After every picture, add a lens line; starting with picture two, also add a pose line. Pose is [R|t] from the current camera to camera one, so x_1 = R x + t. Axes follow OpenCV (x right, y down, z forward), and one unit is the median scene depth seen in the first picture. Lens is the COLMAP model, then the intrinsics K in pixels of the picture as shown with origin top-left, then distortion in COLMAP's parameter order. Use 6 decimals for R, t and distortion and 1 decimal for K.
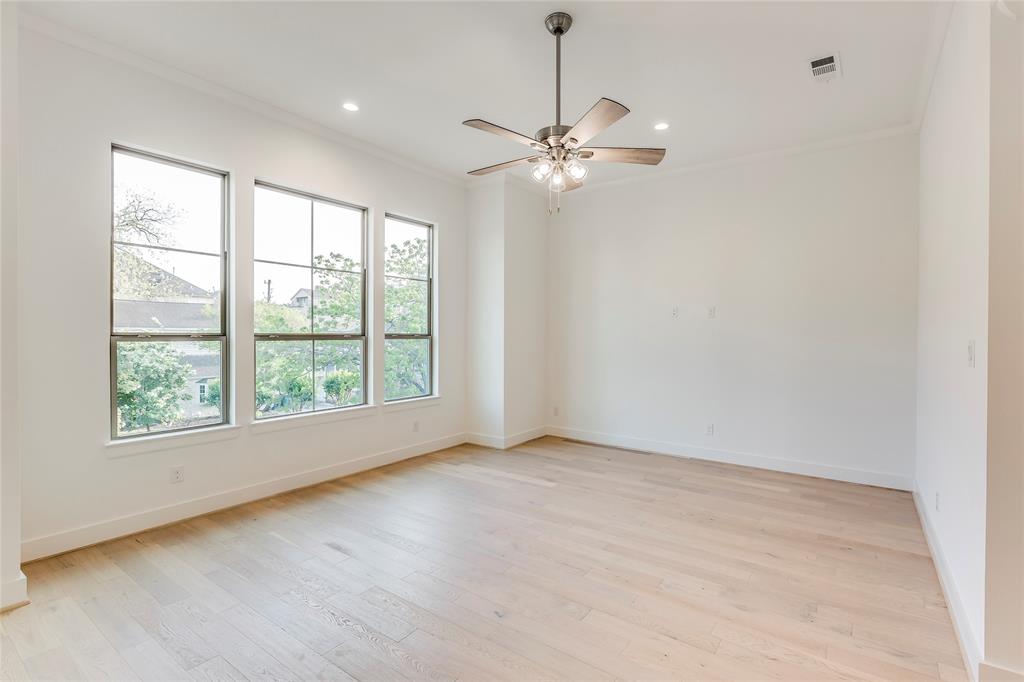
lens RADIAL K [[459.1, 0, 531.4], [0, 459.1, 344.8], [0, 0, 1]] dist [0.001711, -0.000882]
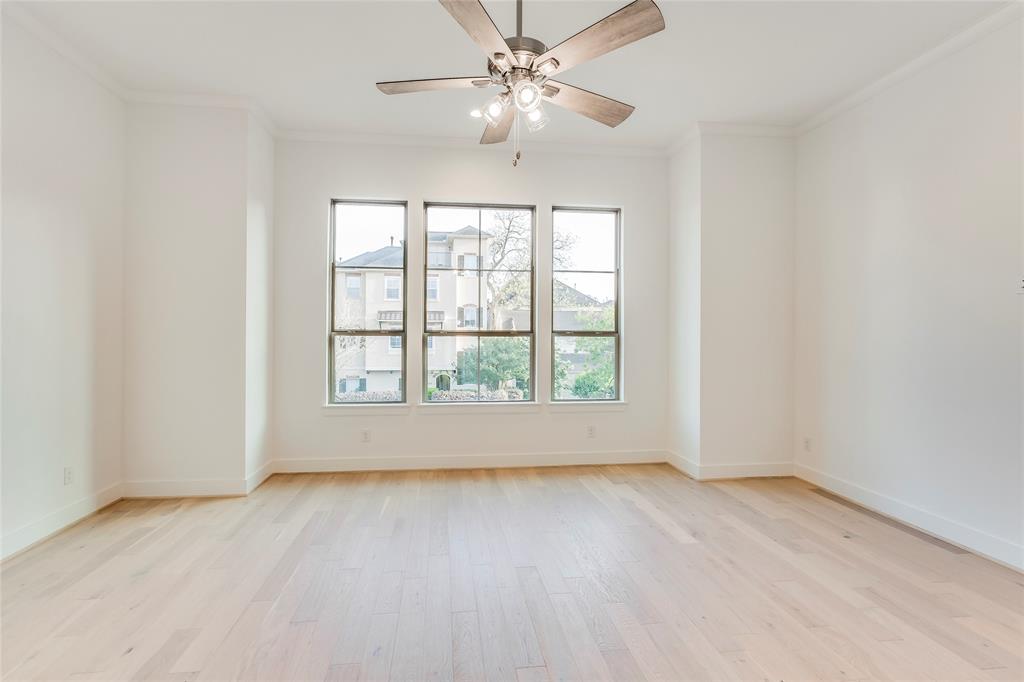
lens RADIAL K [[459.1, 0, 512.8], [0, 459.1, 339.3], [0, 0, 1]] dist [0.001711, -0.000882]
pose [[0.674582, 0.004801, -0.738184, 0.334695], [-0.018719, 0.999769, -0.010604, 0.006360], [0.737963, 0.020971, 0.674516, 0.276847]]
